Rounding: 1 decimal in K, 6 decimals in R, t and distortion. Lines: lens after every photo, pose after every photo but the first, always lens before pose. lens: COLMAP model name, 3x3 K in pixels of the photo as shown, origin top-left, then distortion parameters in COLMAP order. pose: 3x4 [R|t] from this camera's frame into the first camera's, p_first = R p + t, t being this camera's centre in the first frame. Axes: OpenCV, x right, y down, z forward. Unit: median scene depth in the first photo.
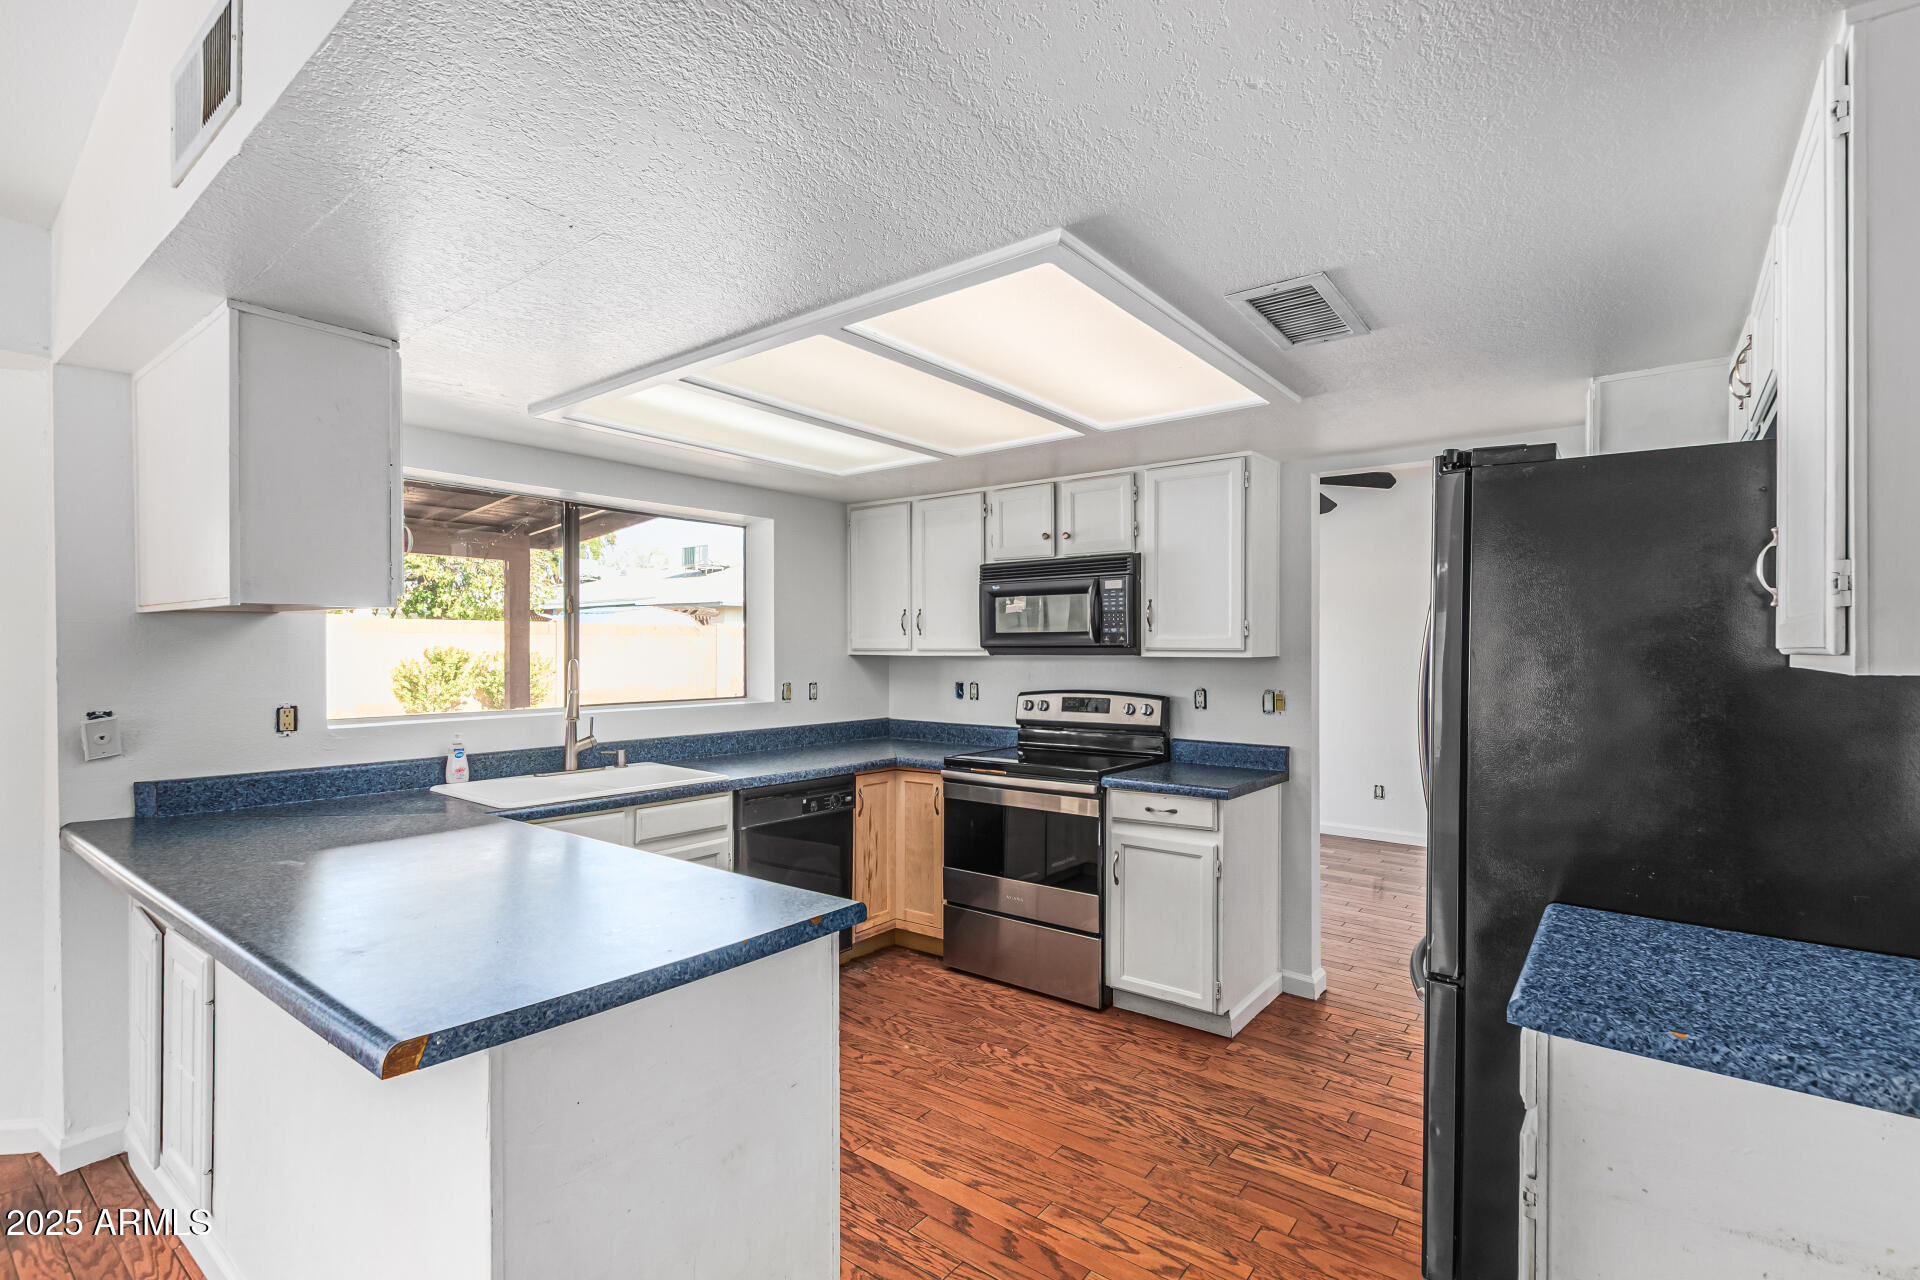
lens RADIAL K [[871.0, 0, 971.5], [0, 871.0, 644.1], [0, 0, 1]] dist [-0.010783, 0.000037]
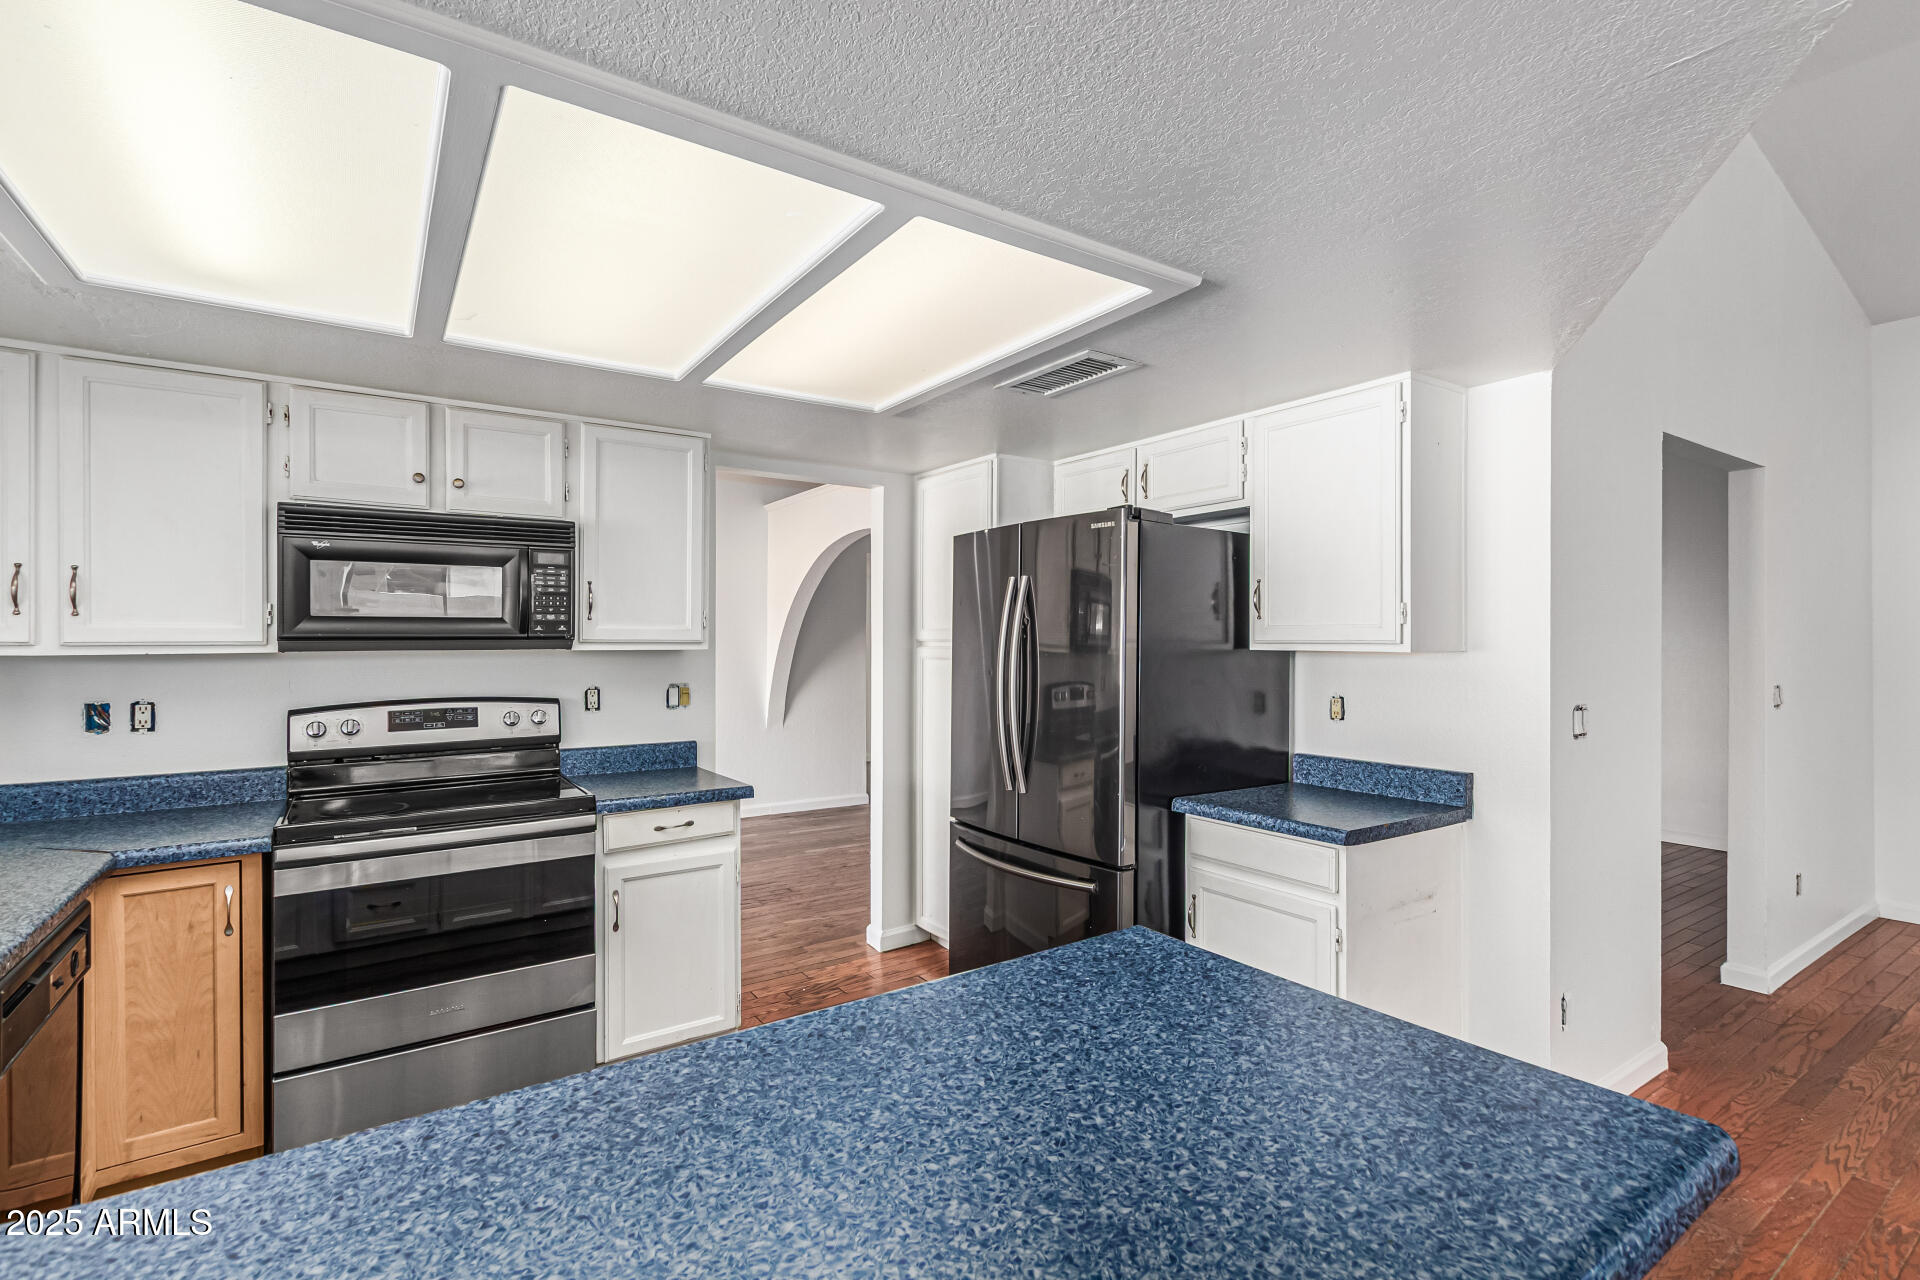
lens RADIAL K [[878.4, 0, 968.6], [0, 878.4, 643.0], [0, 0, 1]] dist [0.004830, -0.000178]
pose [[0.311187, -0.006045, 0.950329, -0.468484], [-0.005045, 0.999955, 0.008013, -0.001120], [-0.950335, -0.007288, 0.311142, 0.395416]]
